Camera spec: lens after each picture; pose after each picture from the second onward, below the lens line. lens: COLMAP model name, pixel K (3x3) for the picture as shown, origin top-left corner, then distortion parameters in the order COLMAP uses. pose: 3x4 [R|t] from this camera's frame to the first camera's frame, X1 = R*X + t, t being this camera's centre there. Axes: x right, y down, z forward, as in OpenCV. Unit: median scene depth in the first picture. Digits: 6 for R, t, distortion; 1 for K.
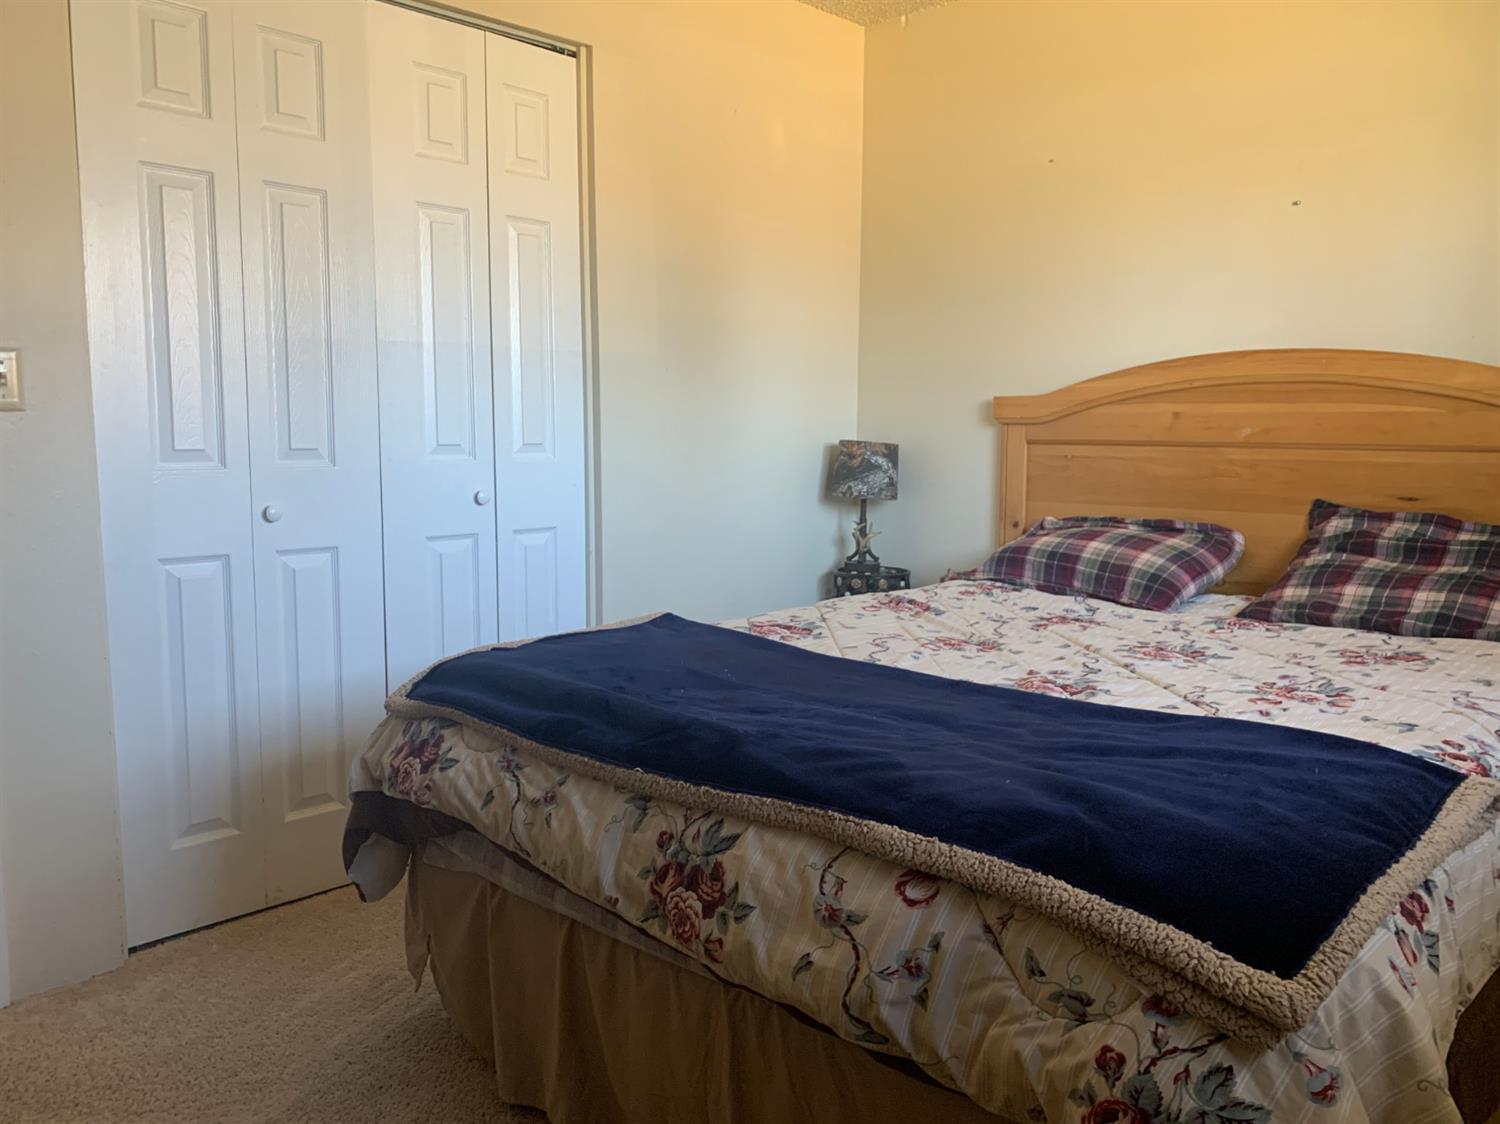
lens RADIAL K [[1140.2, 0, 748.0], [0, 1140.2, 552.6], [0, 0, 1]] dist [0.042001, -0.045592]
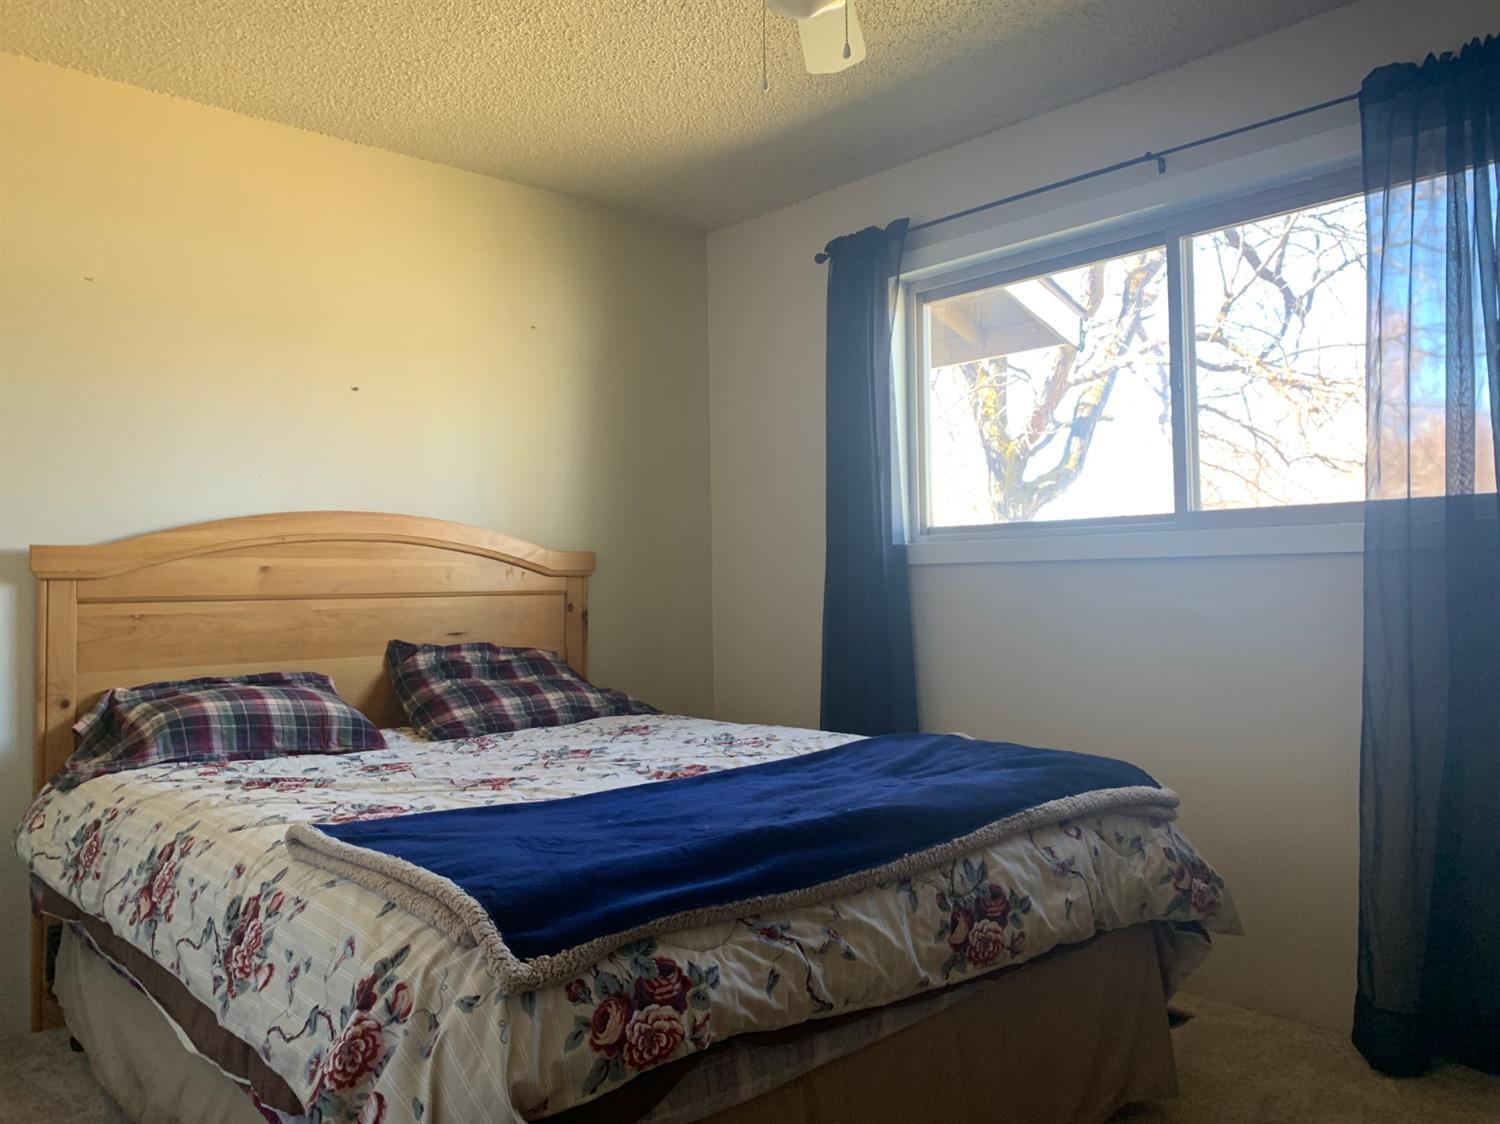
lens RADIAL K [[1140.2, 0, 753.2], [0, 1140.2, 569.2], [0, 0, 1]] dist [0.042001, -0.045592]
pose [[0.064345, 0.014764, 0.997818, -0.983667], [0.131511, 0.991044, -0.023144, -0.065205], [-0.989224, 0.132714, 0.061828, 0.833797]]
